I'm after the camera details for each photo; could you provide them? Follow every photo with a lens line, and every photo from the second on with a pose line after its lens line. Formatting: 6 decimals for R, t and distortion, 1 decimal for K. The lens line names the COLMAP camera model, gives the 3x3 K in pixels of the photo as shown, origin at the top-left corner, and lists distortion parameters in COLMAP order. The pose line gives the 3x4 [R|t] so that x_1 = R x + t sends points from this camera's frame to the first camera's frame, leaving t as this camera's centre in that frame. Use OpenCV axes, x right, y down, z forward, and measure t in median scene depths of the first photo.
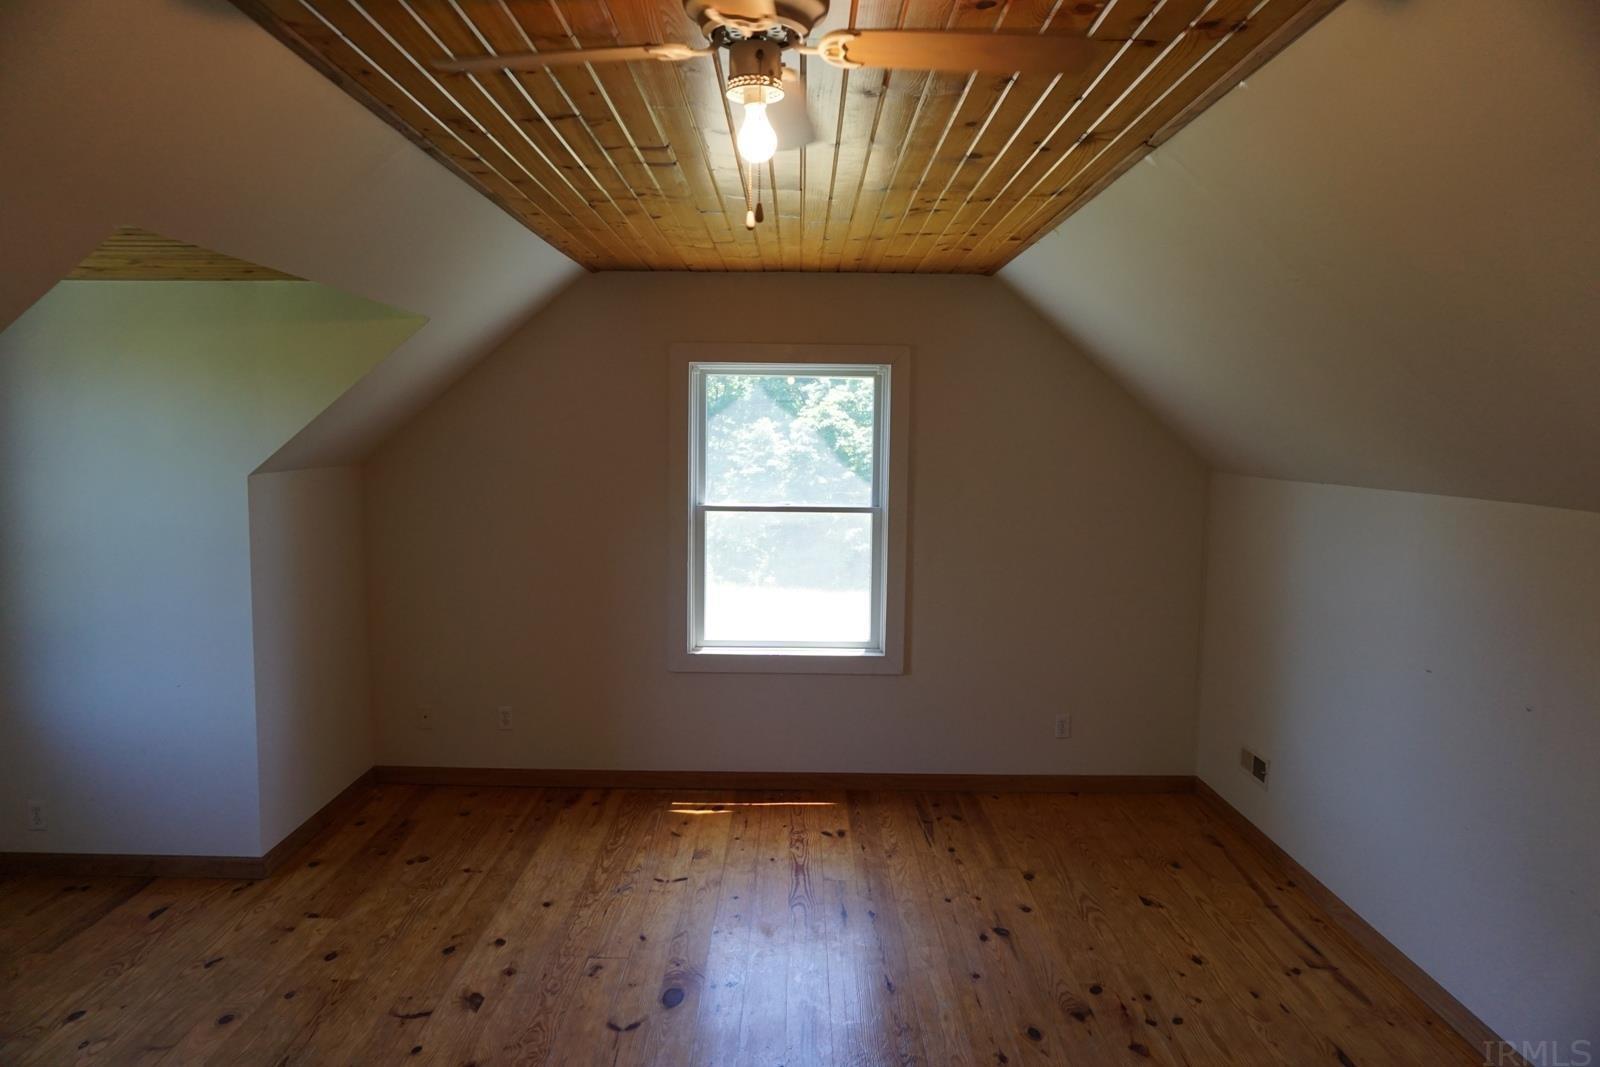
lens RADIAL K [[1063.9, 0, 799.0], [0, 1063.9, 544.0], [0, 0, 1]] dist [-0.046660, 0.032412]
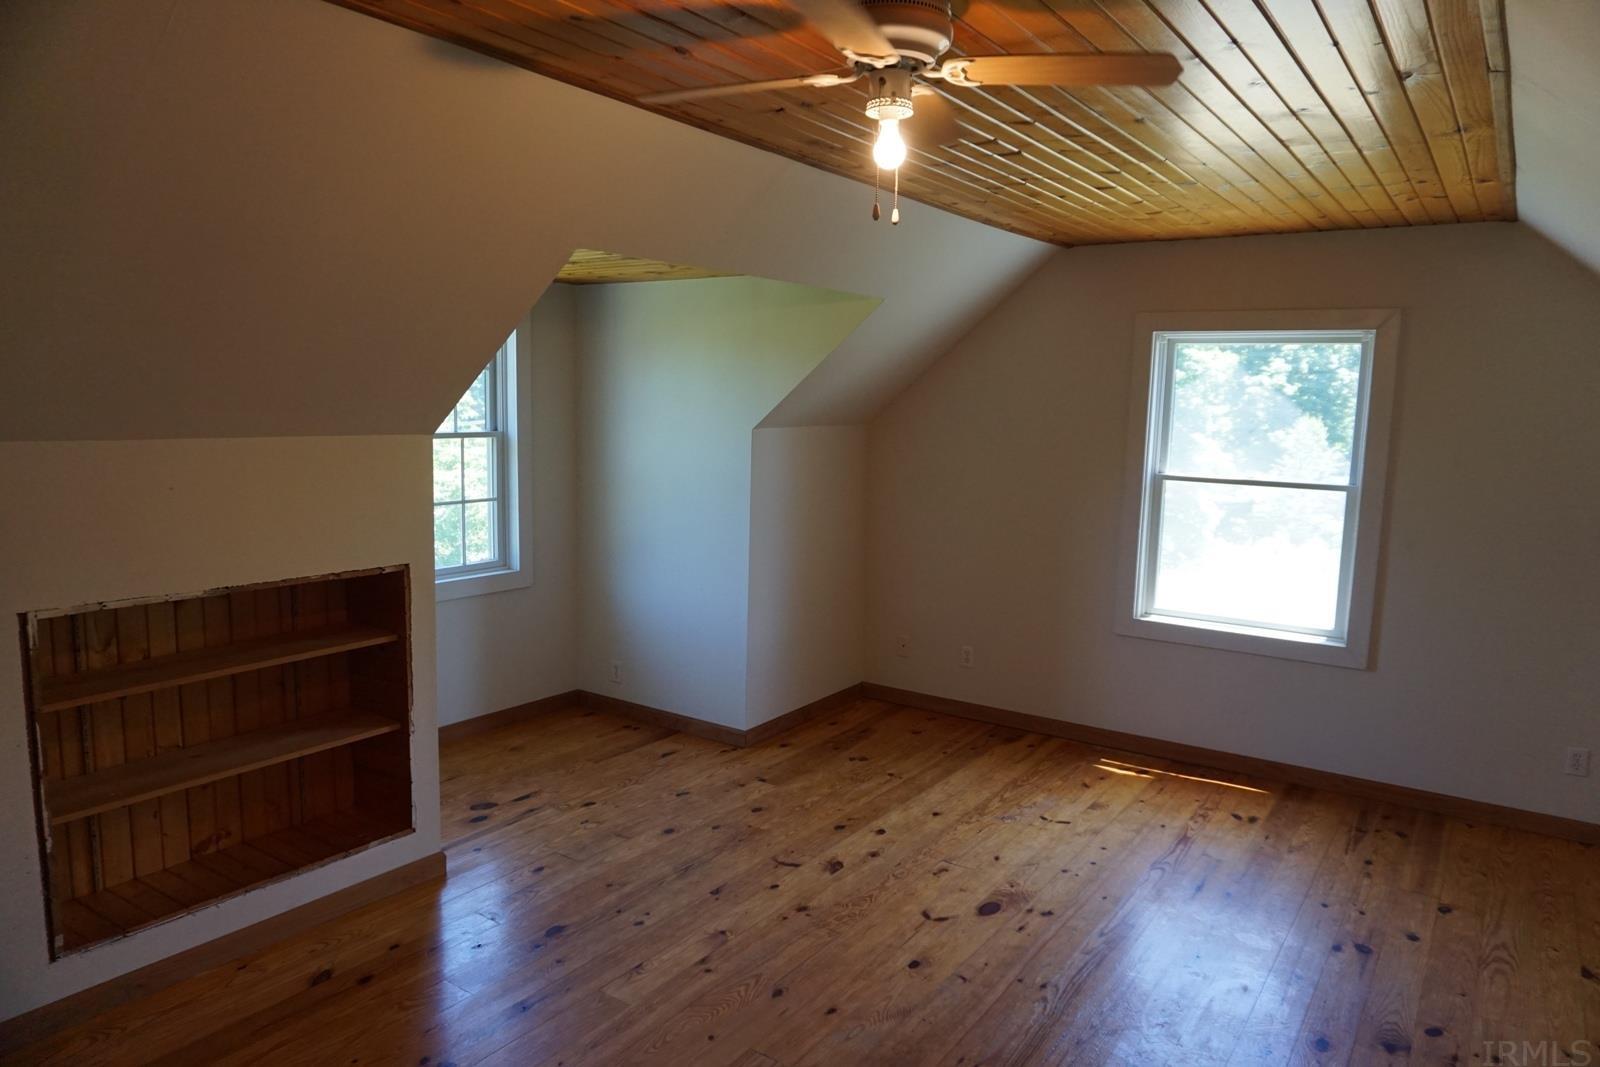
lens RADIAL K [[1063.9, 0, 799.0], [0, 1063.9, 544.0], [0, 0, 1]] dist [-0.046660, 0.032412]
pose [[0.824621, 0.084842, -0.559287, 0.231157], [-0.067762, 0.996385, 0.051239, 0.001570], [0.561612, -0.004354, 0.827389, -0.027156]]
